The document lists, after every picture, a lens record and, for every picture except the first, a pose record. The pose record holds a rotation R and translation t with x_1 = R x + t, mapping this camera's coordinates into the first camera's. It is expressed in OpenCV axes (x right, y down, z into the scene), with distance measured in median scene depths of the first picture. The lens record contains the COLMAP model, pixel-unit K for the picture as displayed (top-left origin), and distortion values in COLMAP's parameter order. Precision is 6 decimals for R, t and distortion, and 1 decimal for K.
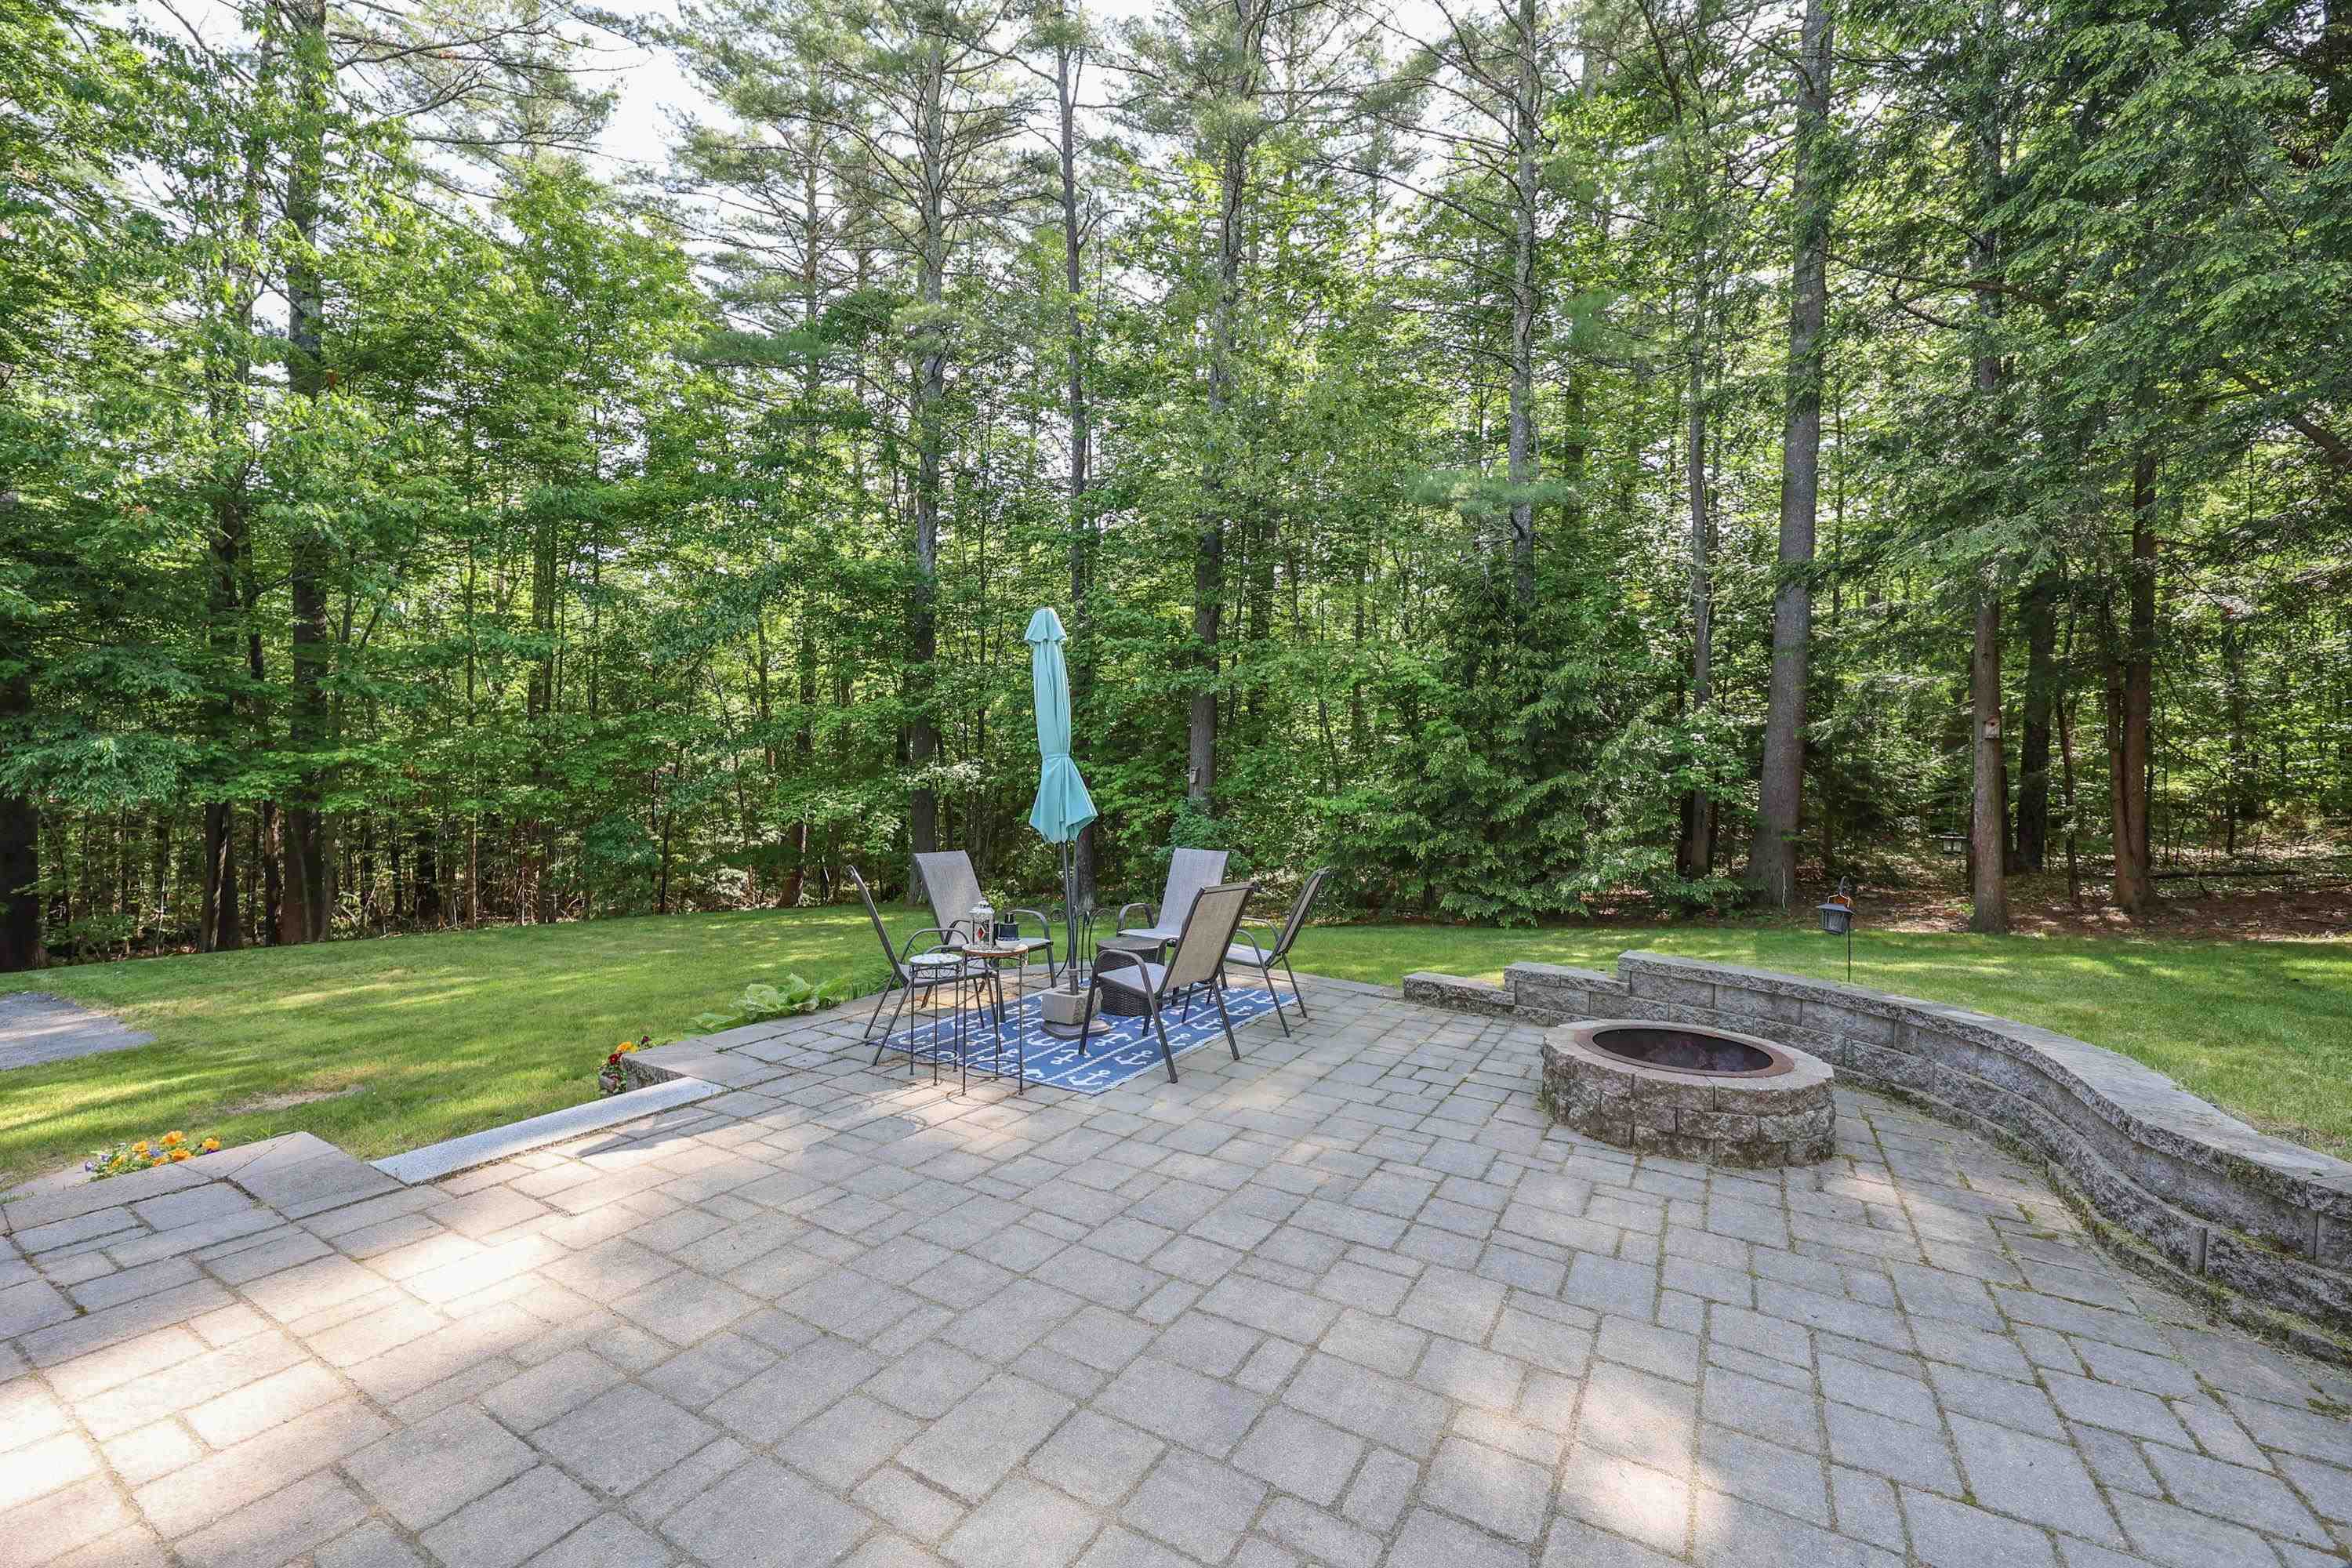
lens RADIAL K [[942.7, 0, 1175.6], [0, 942.7, 788.4], [0, 0, 1]] dist [0.000553, -0.000889]
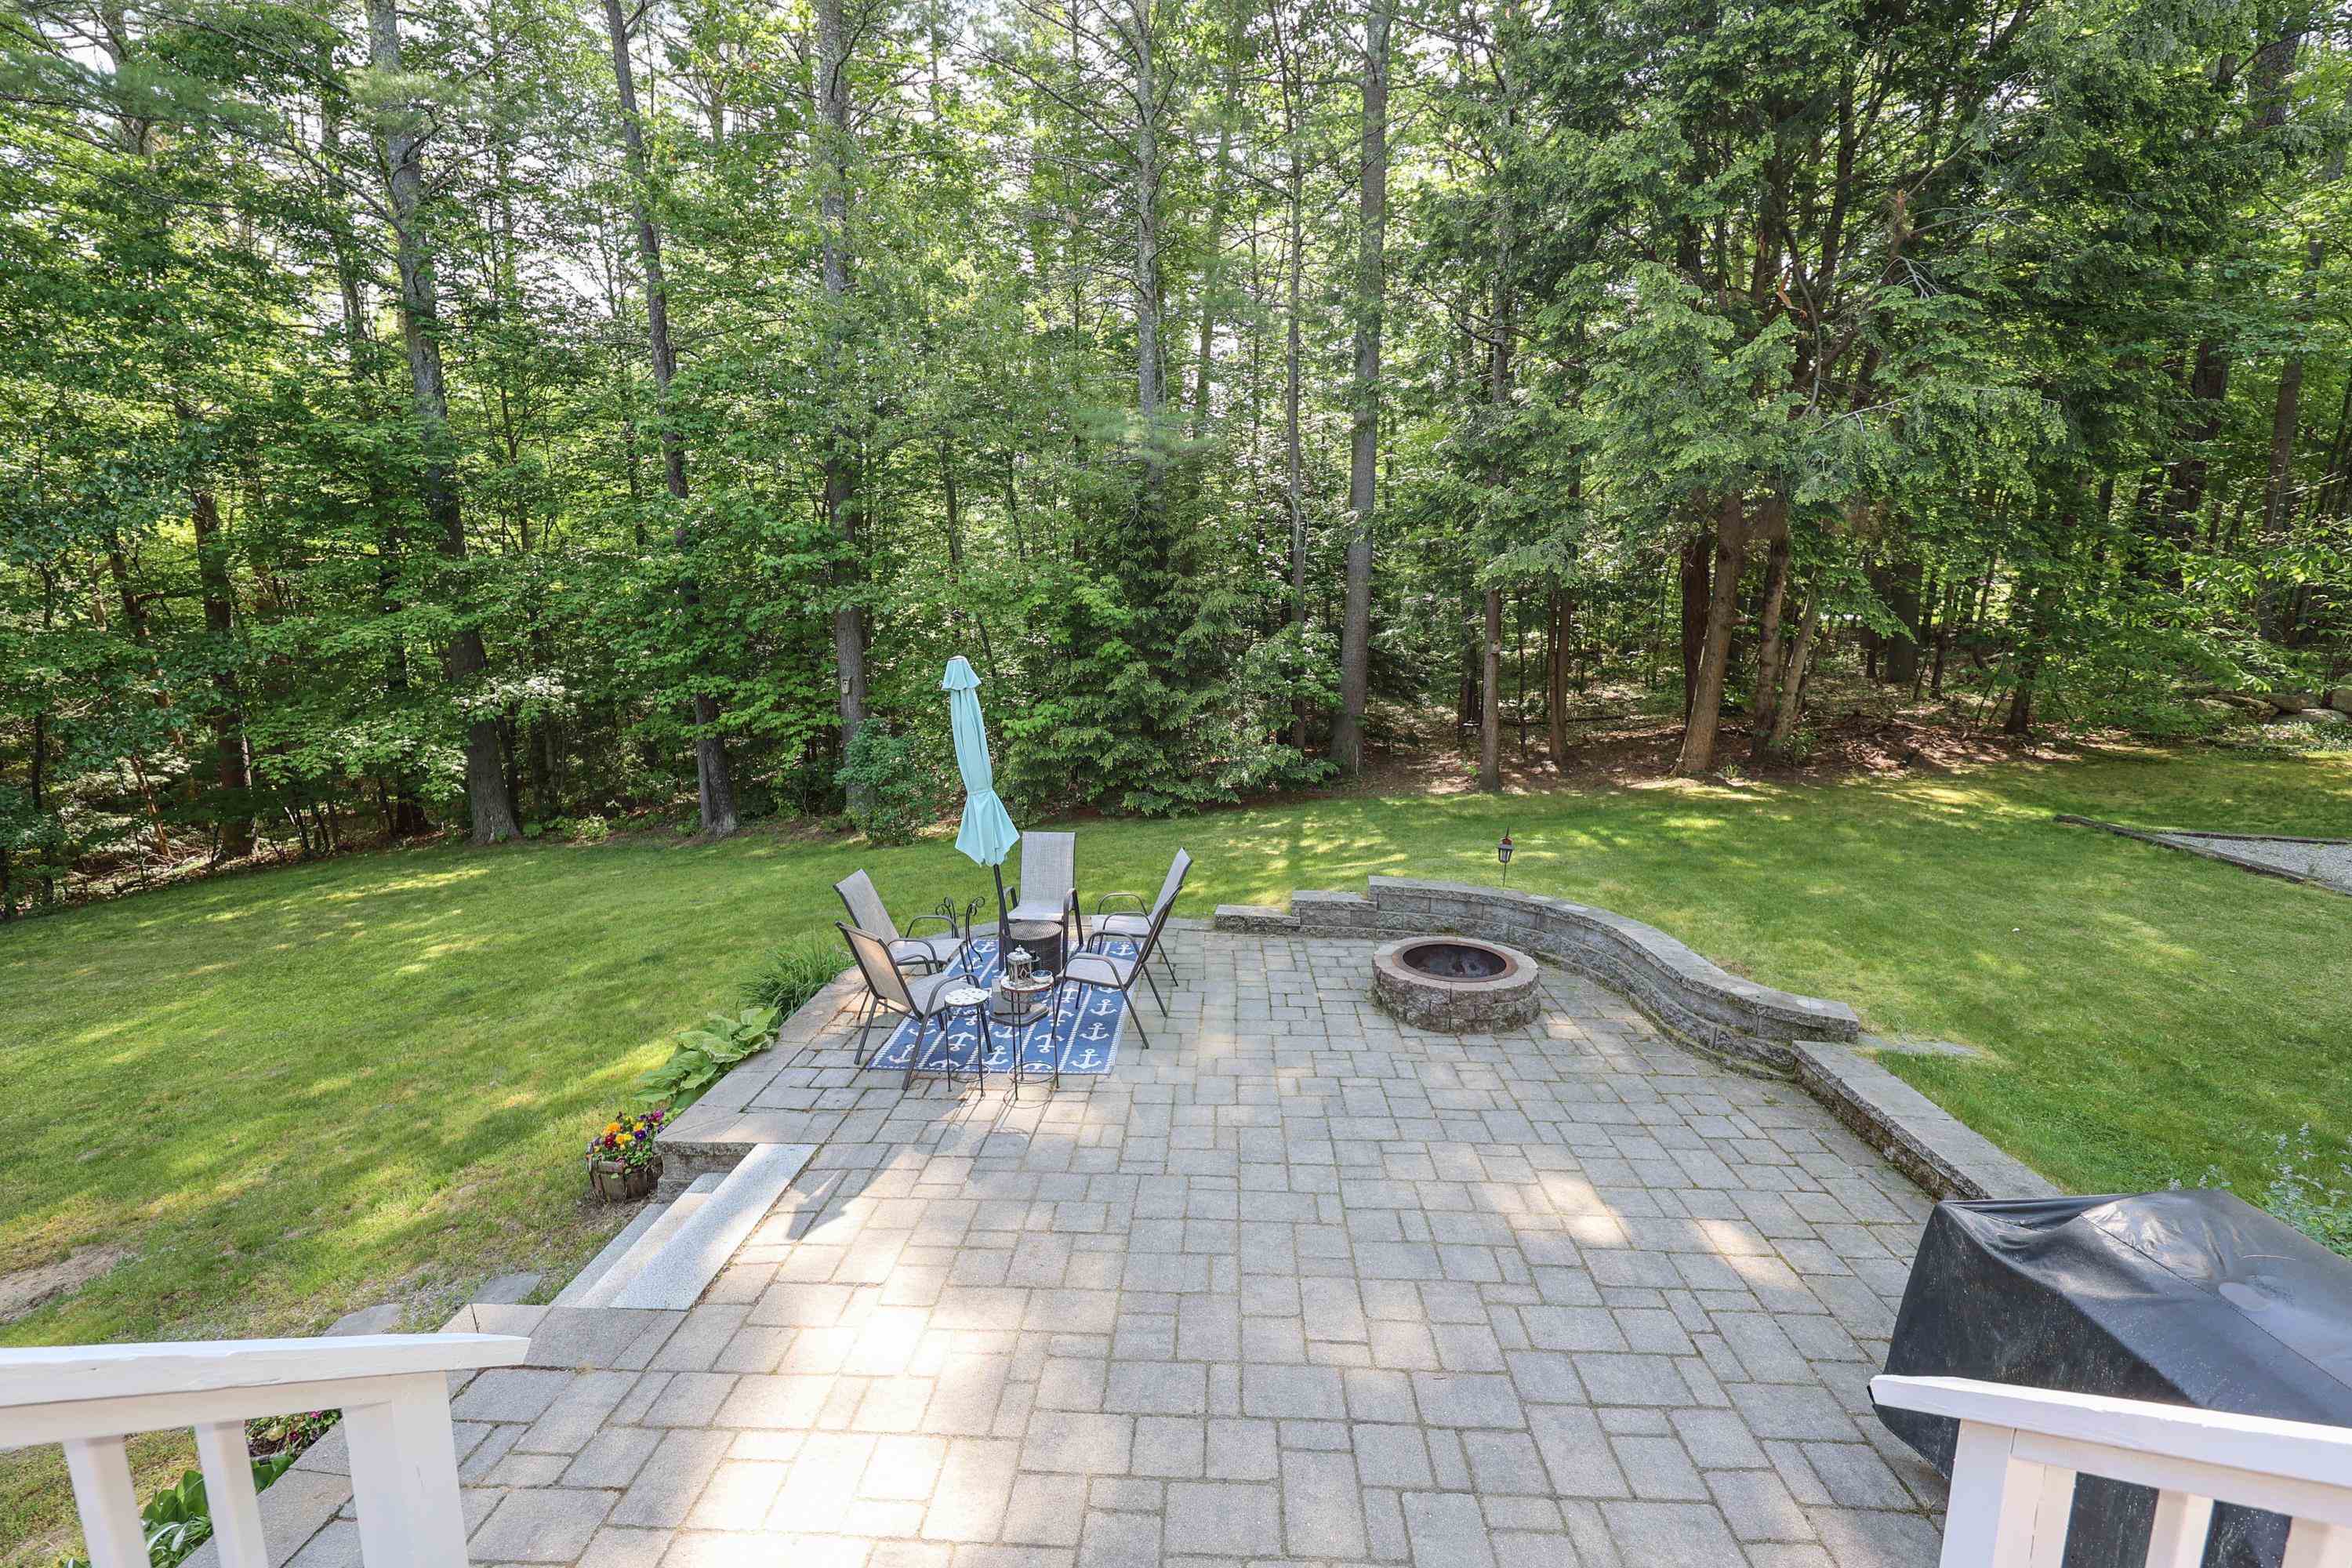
lens RADIAL K [[942.7, 0, 1187.3], [0, 942.7, 793.9], [0, 0, 1]] dist [0.000553, -0.000889]
pose [[0.888163, -0.105301, 0.447301, -0.540738], [0.030002, 0.984602, 0.172217, -0.284882], [-0.458548, -0.139537, 0.877646, -0.150628]]
